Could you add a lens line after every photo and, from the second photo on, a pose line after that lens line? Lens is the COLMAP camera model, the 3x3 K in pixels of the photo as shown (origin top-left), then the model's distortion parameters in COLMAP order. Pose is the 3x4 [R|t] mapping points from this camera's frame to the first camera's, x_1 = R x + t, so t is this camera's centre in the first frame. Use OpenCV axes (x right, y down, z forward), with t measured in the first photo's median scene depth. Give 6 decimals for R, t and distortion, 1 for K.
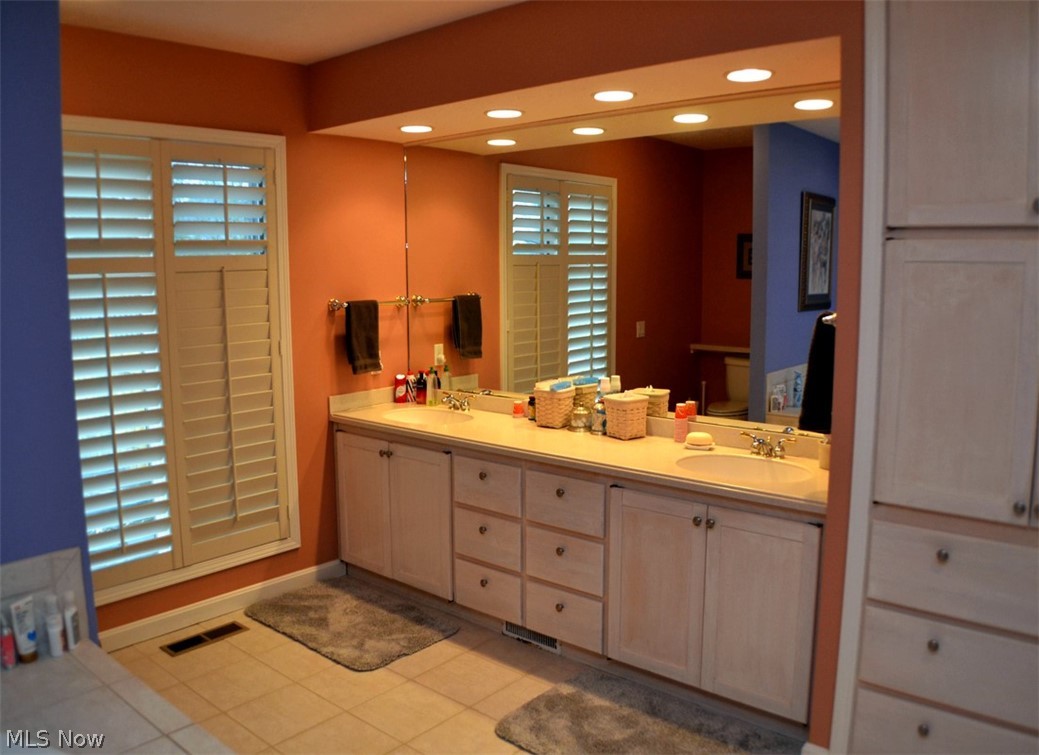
lens RADIAL K [[822.2, 0, 501.0], [0, 822.2, 353.9], [0, 0, 1]] dist [-0.139764, 0.015486]
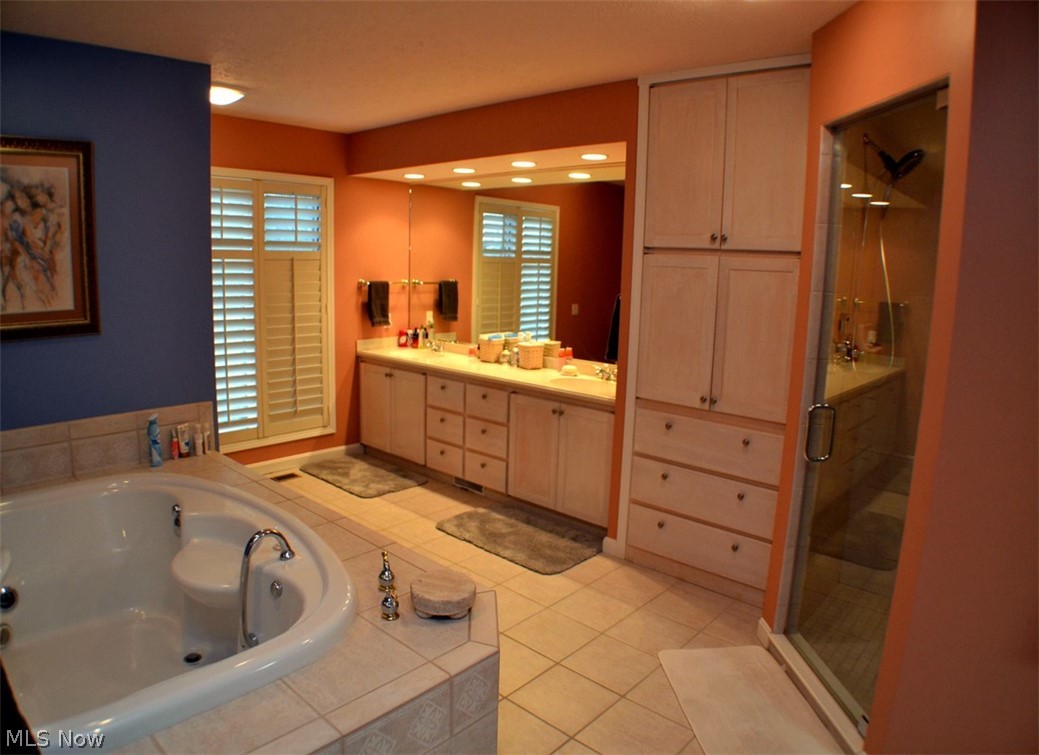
lens RADIAL K [[662.8, 0, 506.7], [0, 662.8, 373.1], [0, 0, 1]] dist [-0.168270, 0.043310]
pose [[0.999040, 0.041390, -0.014354, 0.118834], [-0.040516, 0.997573, 0.056623, 0.035394], [0.016663, -0.055987, 0.998292, -0.324348]]
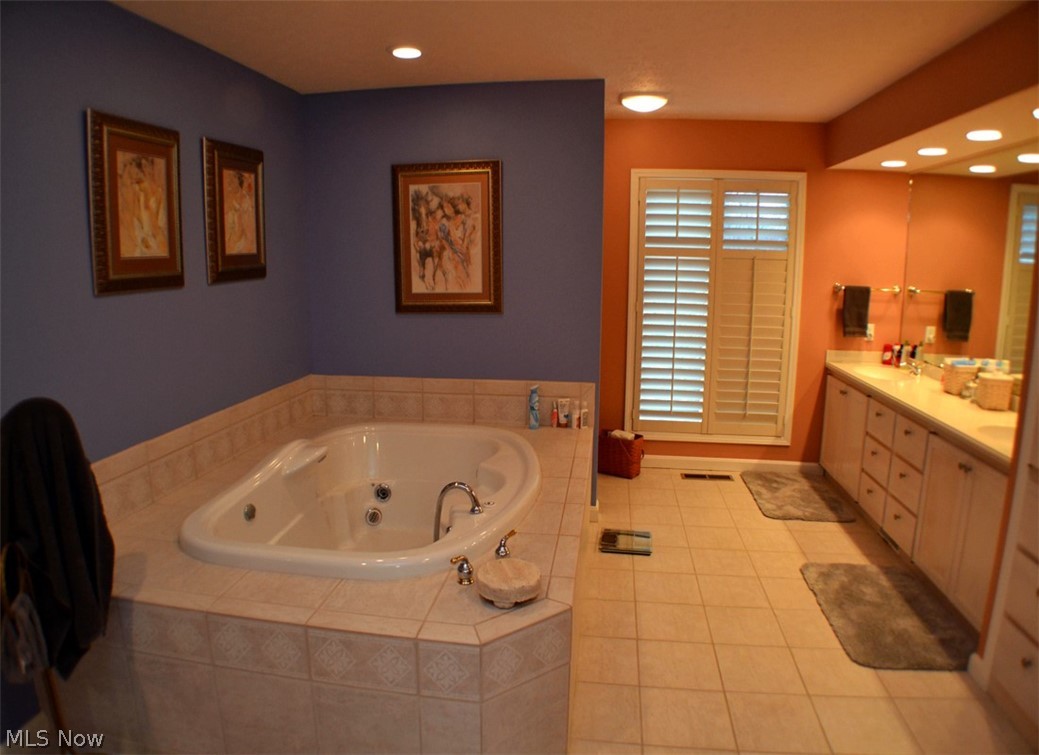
lens RADIAL K [[662.8, 0, 506.7], [0, 662.8, 373.1], [0, 0, 1]] dist [-0.168270, 0.043310]
pose [[0.541554, 0.166875, -0.823937, 0.473977], [-0.106274, 0.985827, 0.129812, 0.006952], [0.833921, 0.017263, 0.551614, -0.113409]]
